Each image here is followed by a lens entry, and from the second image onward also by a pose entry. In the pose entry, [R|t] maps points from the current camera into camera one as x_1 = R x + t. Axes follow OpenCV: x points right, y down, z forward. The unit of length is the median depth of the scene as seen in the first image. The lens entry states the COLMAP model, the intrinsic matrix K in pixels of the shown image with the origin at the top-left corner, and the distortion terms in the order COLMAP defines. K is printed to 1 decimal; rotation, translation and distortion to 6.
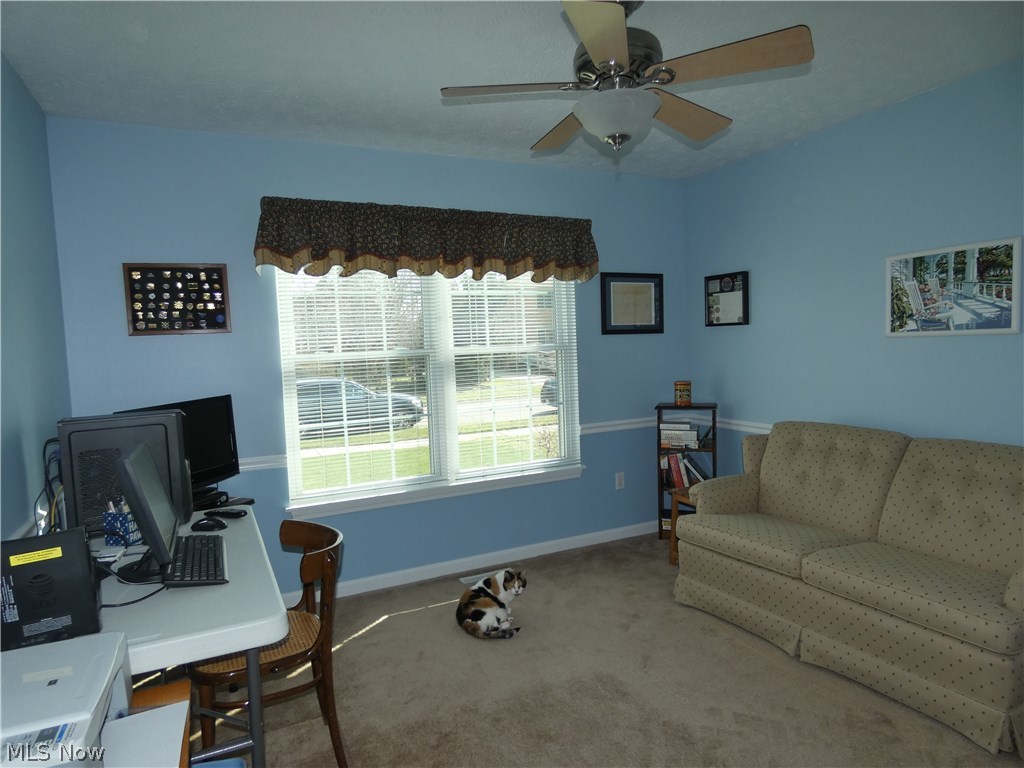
lens RADIAL K [[613.0, 0, 505.1], [0, 613.0, 386.6], [0, 0, 1]] dist [-0.005908, 0.021643]
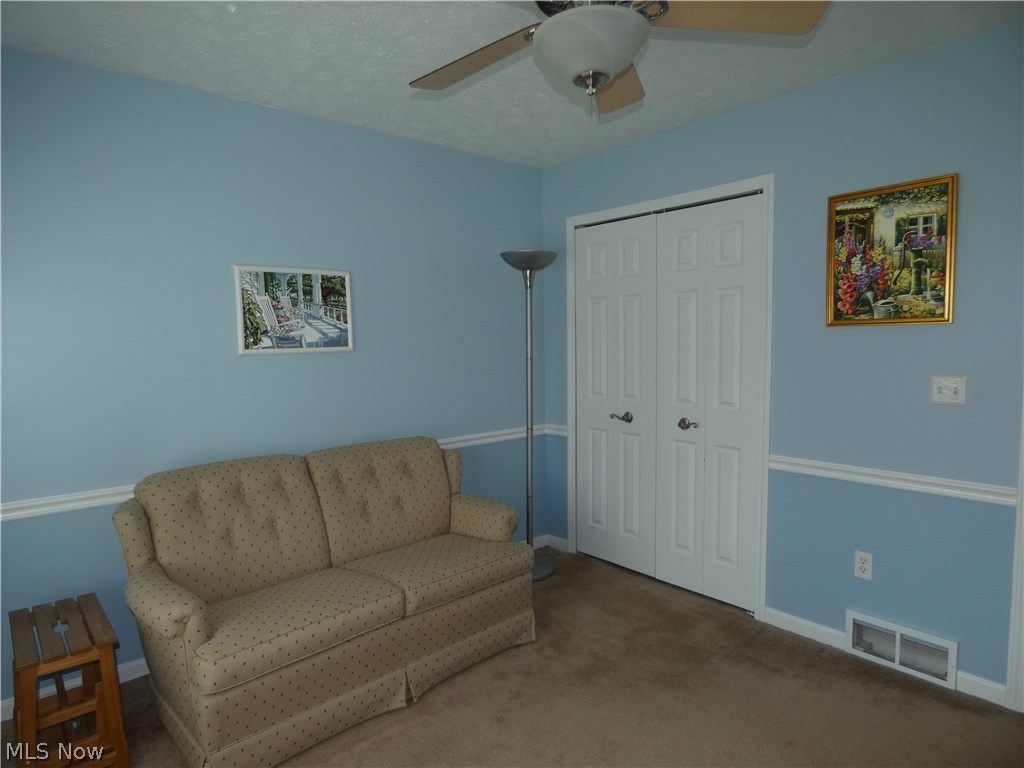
lens RADIAL K [[613.0, 0, 505.1], [0, 613.0, 386.6], [0, 0, 1]] dist [-0.005908, 0.021643]
pose [[-0.248684, -0.034477, 0.967971, -0.374090], [0.095673, 0.993605, 0.059970, -0.055384], [-0.963848, 0.107522, -0.243795, 0.923681]]
